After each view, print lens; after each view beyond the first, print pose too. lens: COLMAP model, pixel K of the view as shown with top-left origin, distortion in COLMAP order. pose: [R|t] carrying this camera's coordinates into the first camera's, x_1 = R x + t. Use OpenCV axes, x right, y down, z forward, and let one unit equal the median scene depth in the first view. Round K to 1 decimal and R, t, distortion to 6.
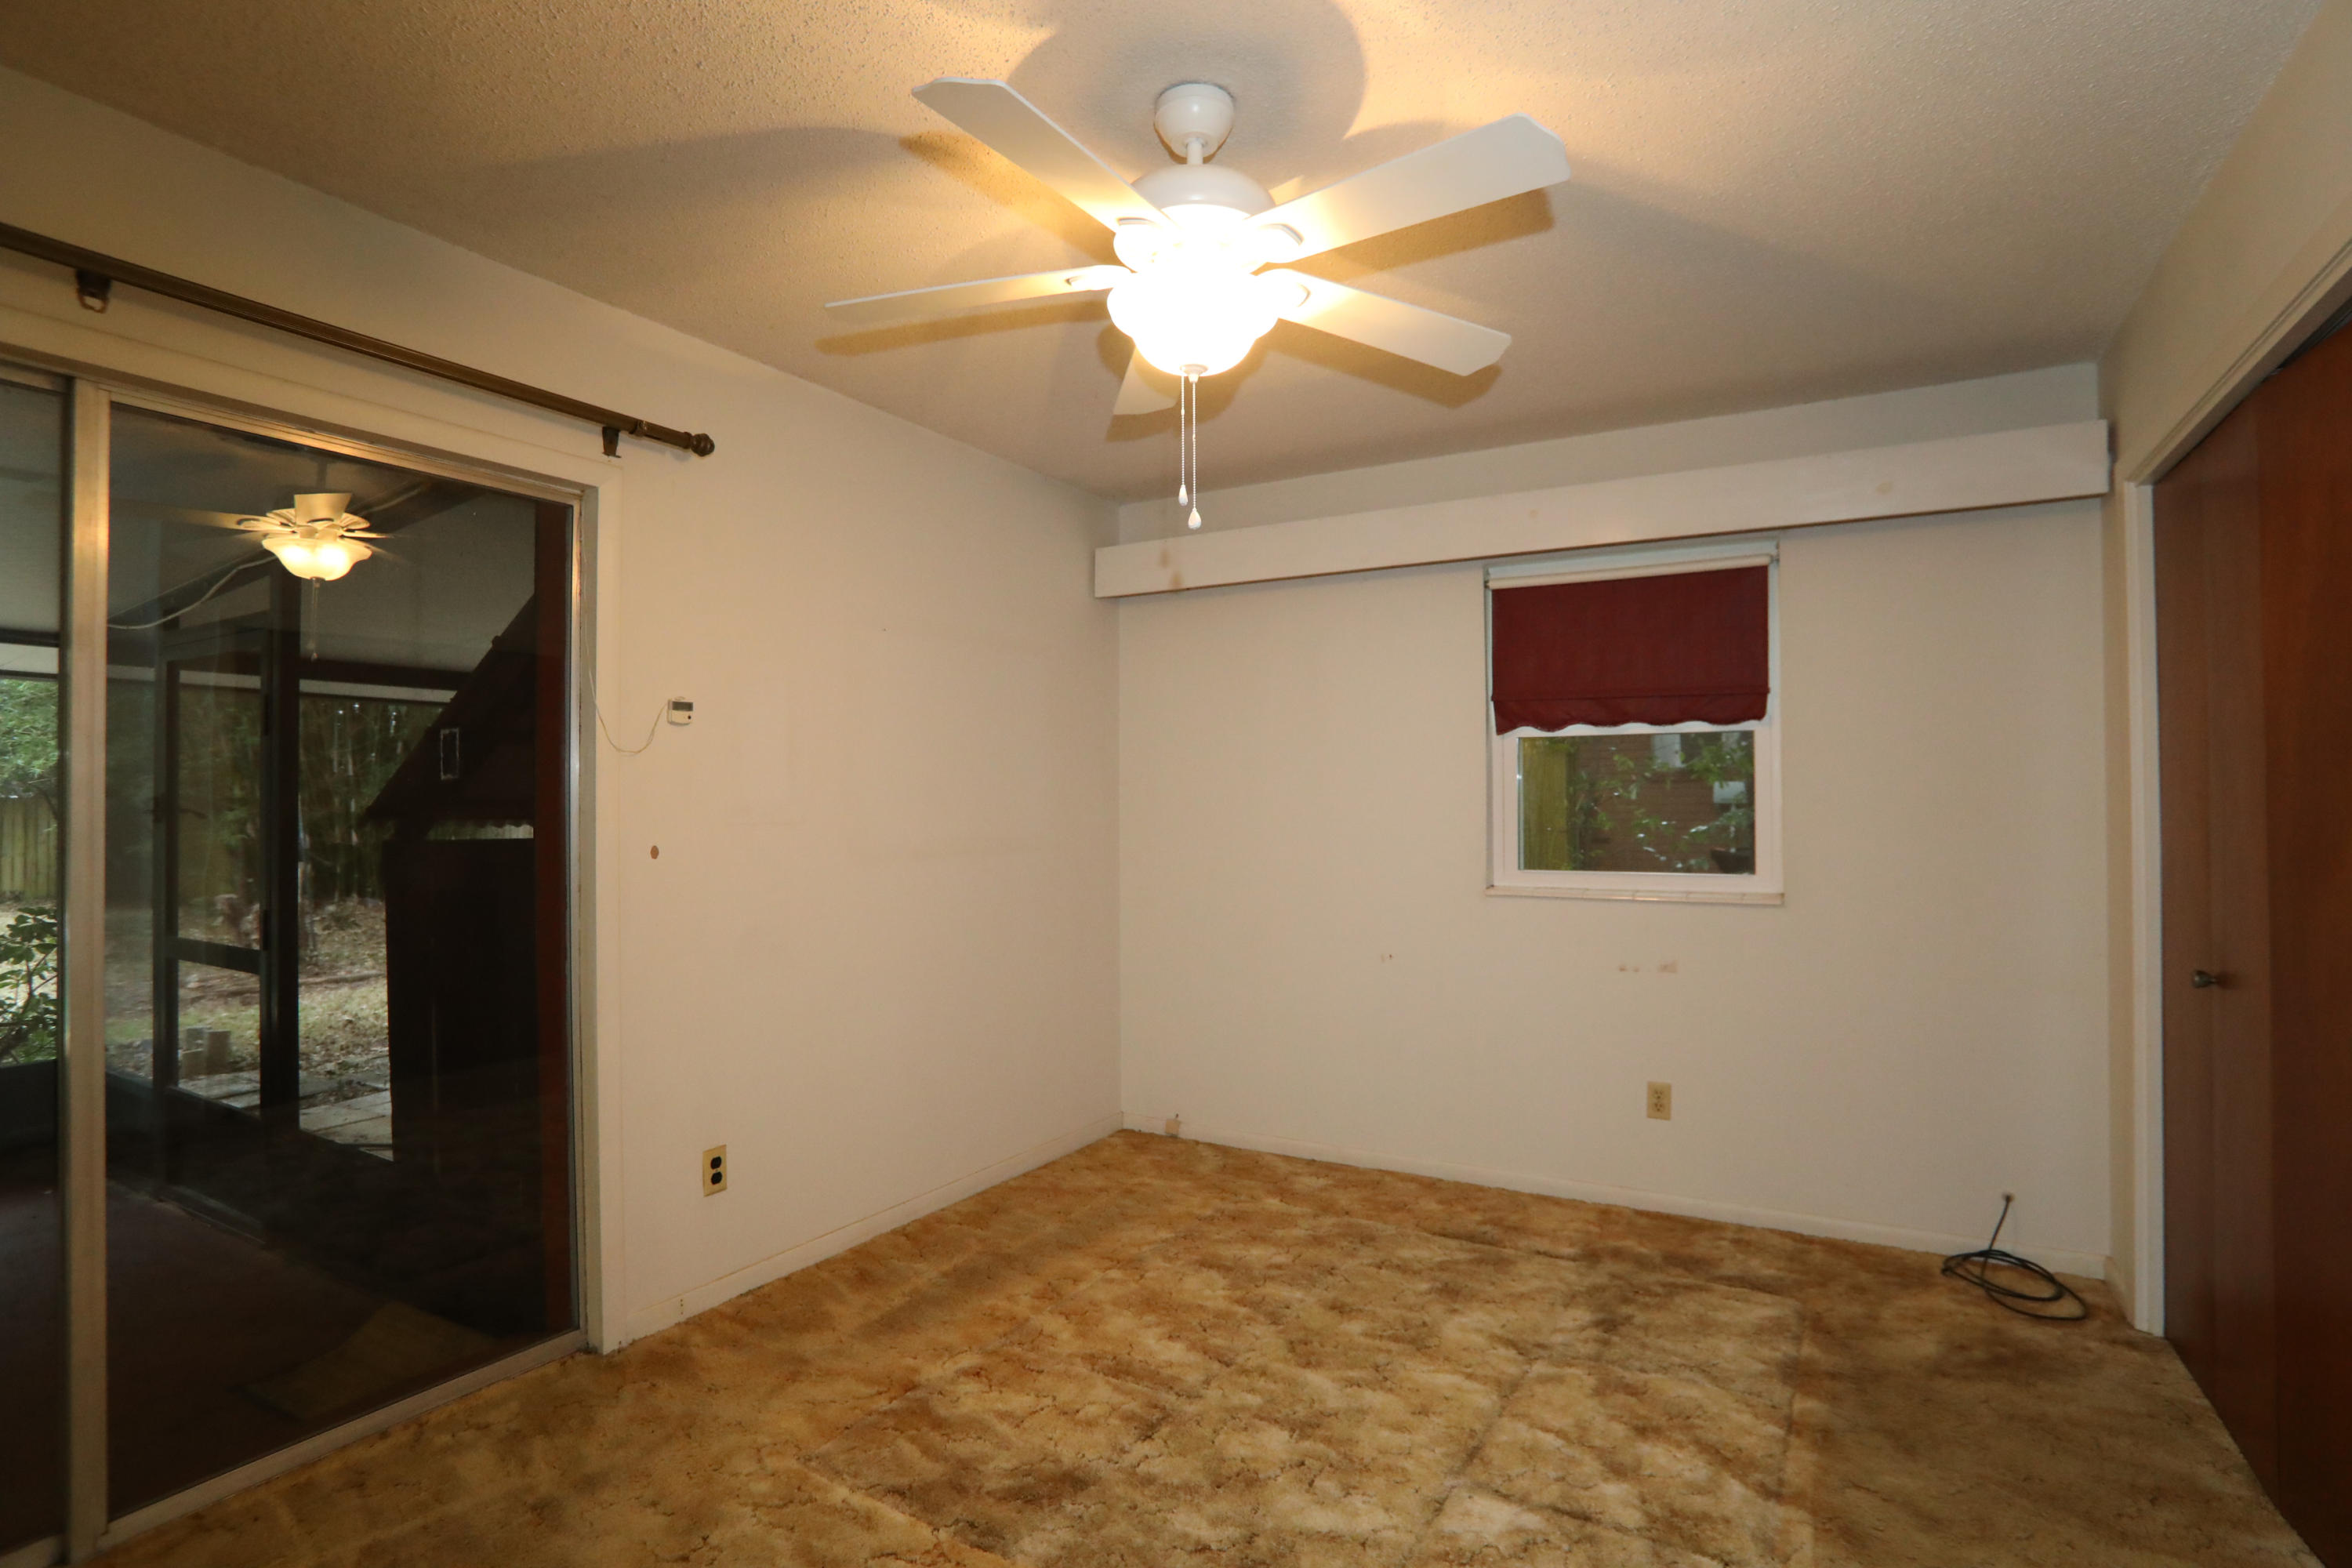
lens RADIAL K [[1148.6, 0, 1174.6], [0, 1148.6, 791.8], [0, 0, 1]] dist [-0.084058, 0.035961]
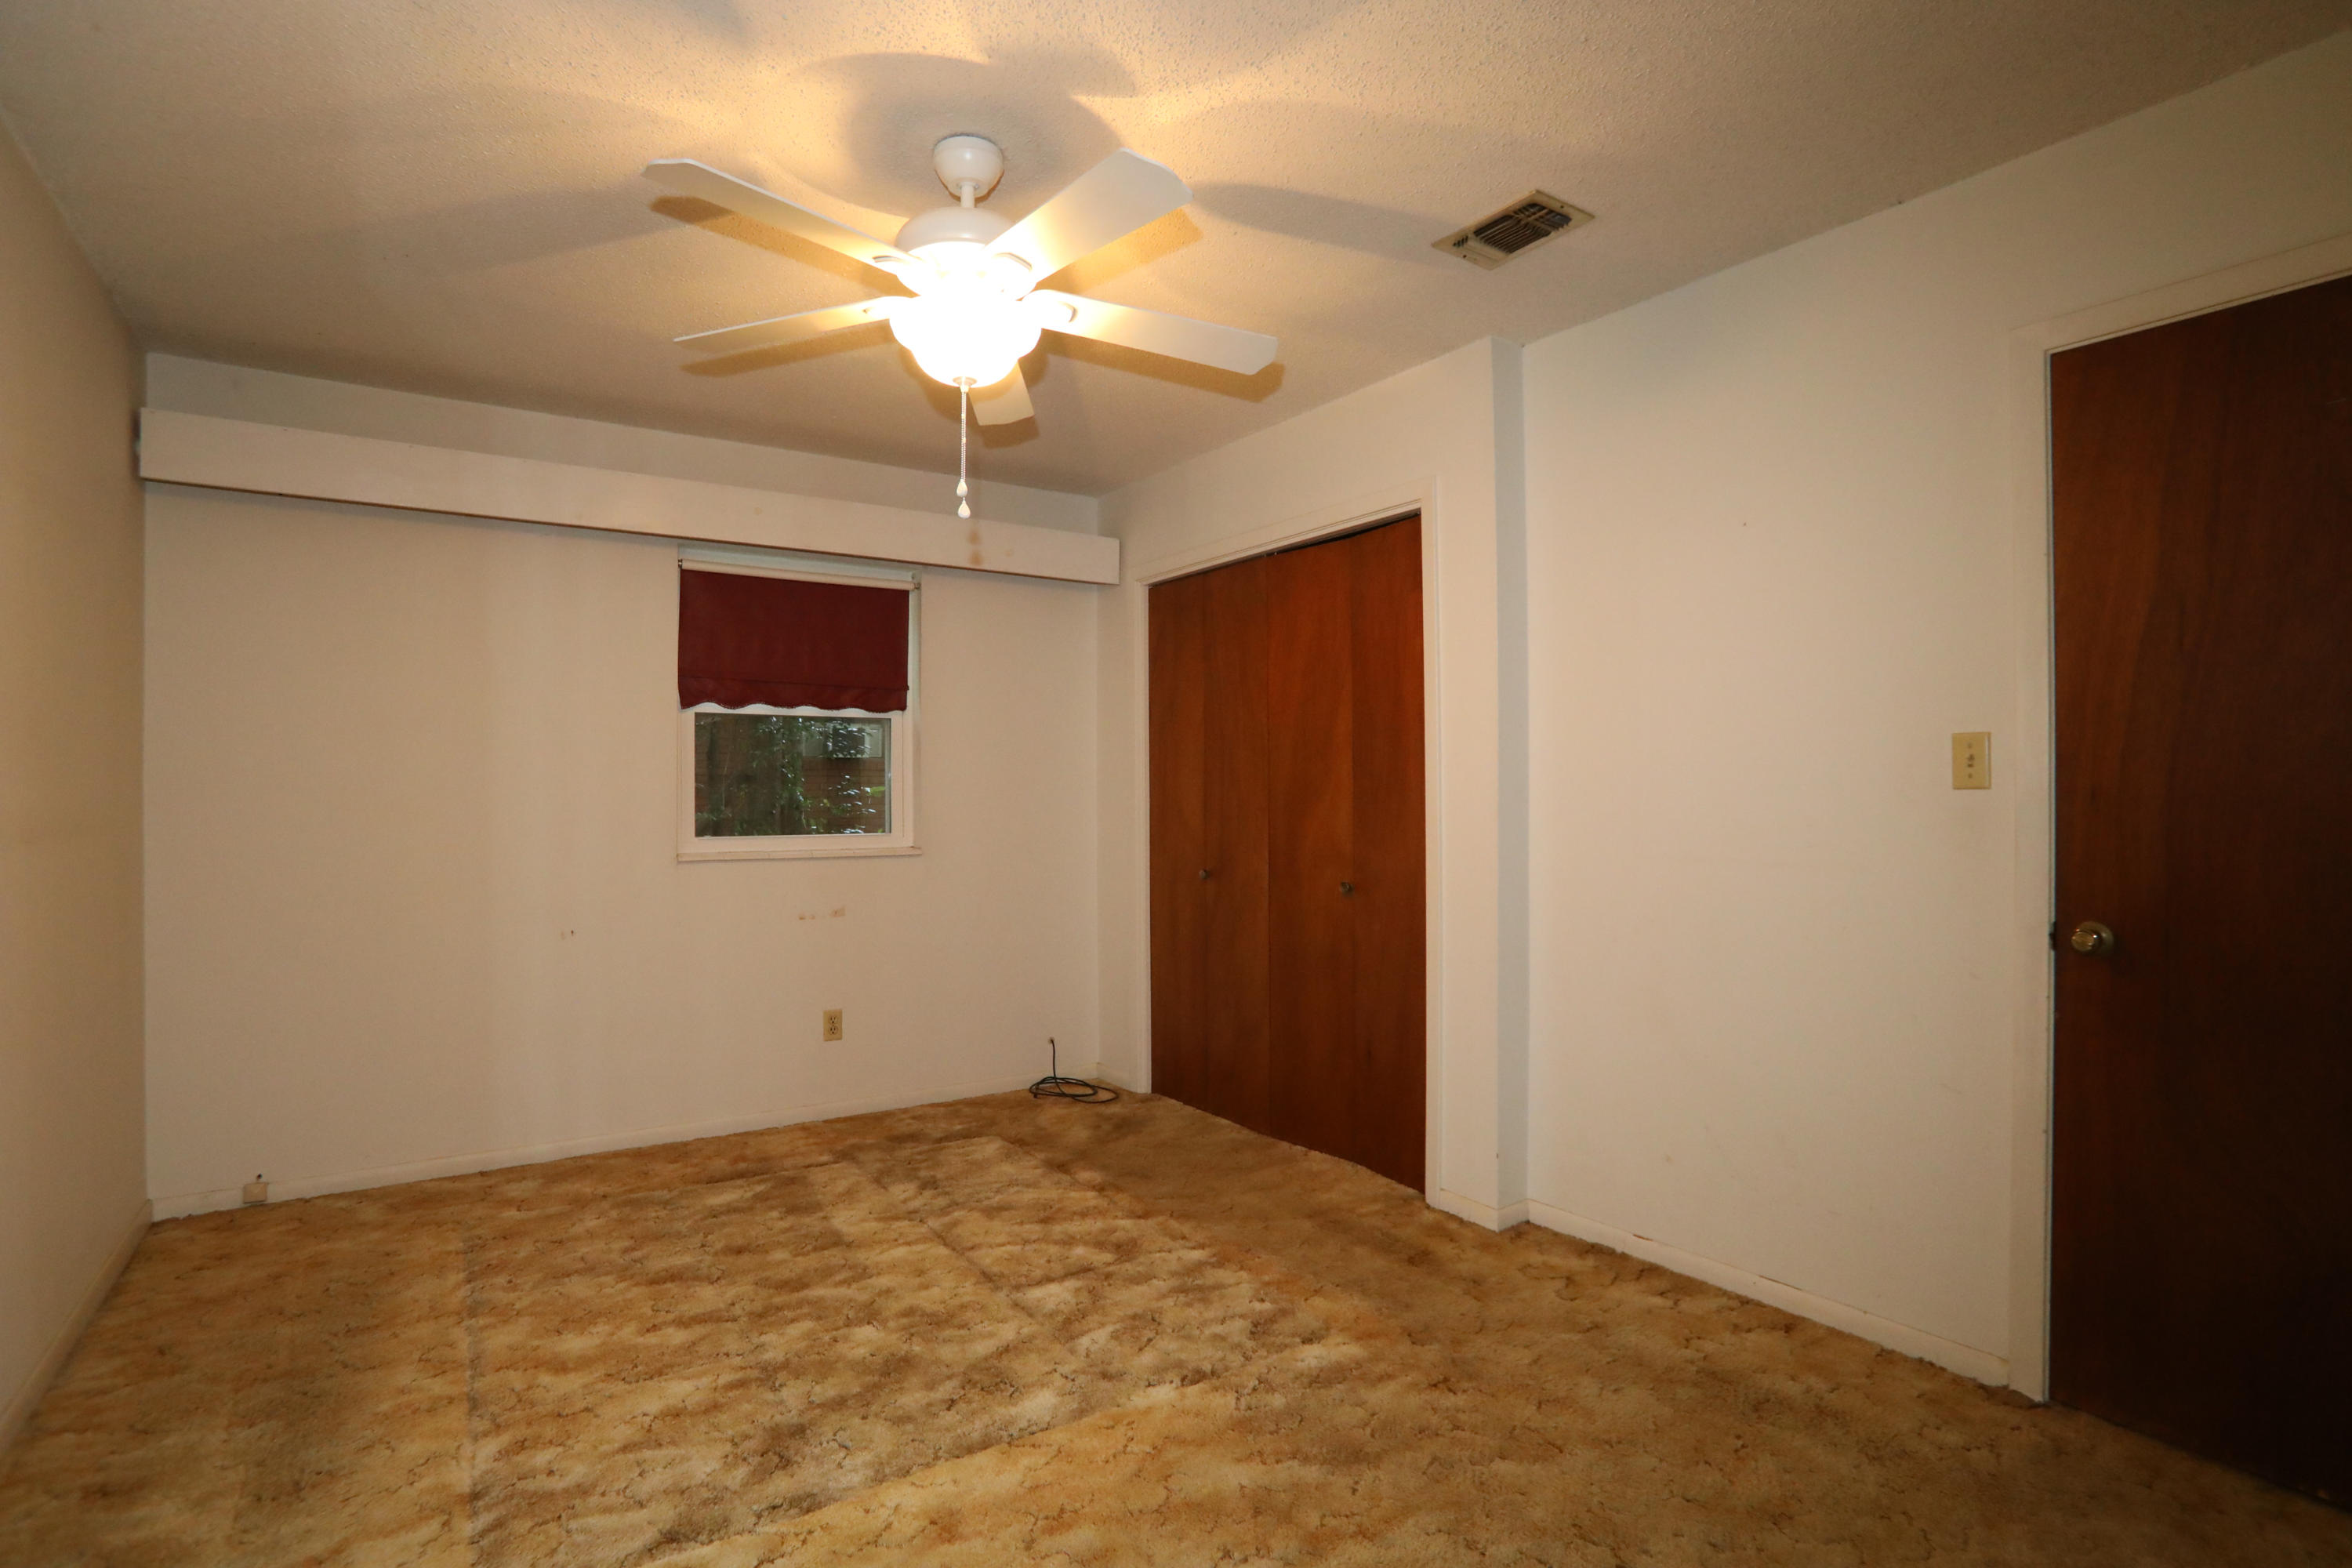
lens RADIAL K [[1148.6, 0, 1174.6], [0, 1148.6, 791.8], [0, 0, 1]] dist [-0.084058, 0.035961]
pose [[0.420523, 0.005907, 0.907263, -0.601681], [-0.009413, 0.999953, -0.002147, 0.031588], [-0.907233, -0.007637, 0.420559, 0.198682]]
